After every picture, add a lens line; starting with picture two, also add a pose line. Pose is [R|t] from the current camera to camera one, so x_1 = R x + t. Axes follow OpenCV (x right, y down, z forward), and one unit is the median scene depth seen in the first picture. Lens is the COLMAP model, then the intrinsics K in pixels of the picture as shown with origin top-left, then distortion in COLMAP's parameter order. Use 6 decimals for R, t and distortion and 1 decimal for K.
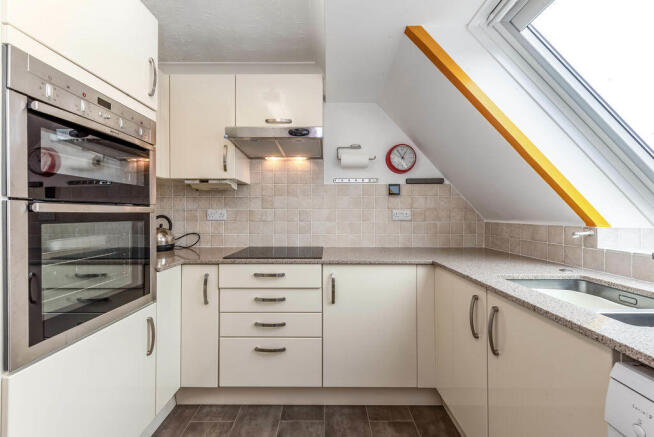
lens RADIAL K [[255.1, 0, 326.5], [0, 255.1, 212.7], [0, 0, 1]] dist [0.004026, 0.000359]
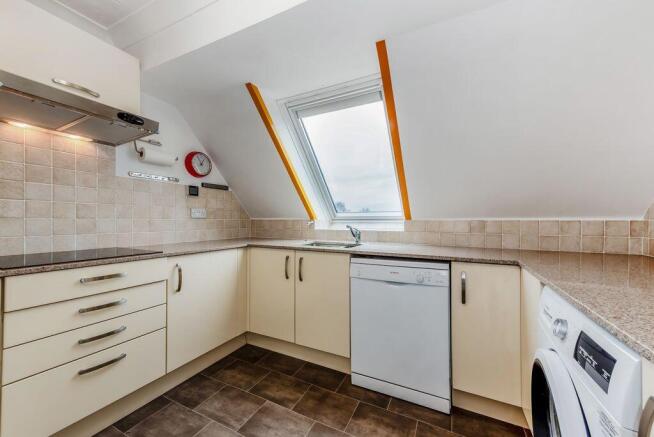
lens RADIAL K [[255.1, 0, 323.9], [0, 255.1, 220.8], [0, 0, 1]] dist [0.004026, 0.000359]
pose [[0.449366, 0.001461, 0.893346, -0.494054], [-0.009586, 0.999949, 0.003187, 0.033595], [-0.893296, -0.009995, 0.449357, -0.028617]]
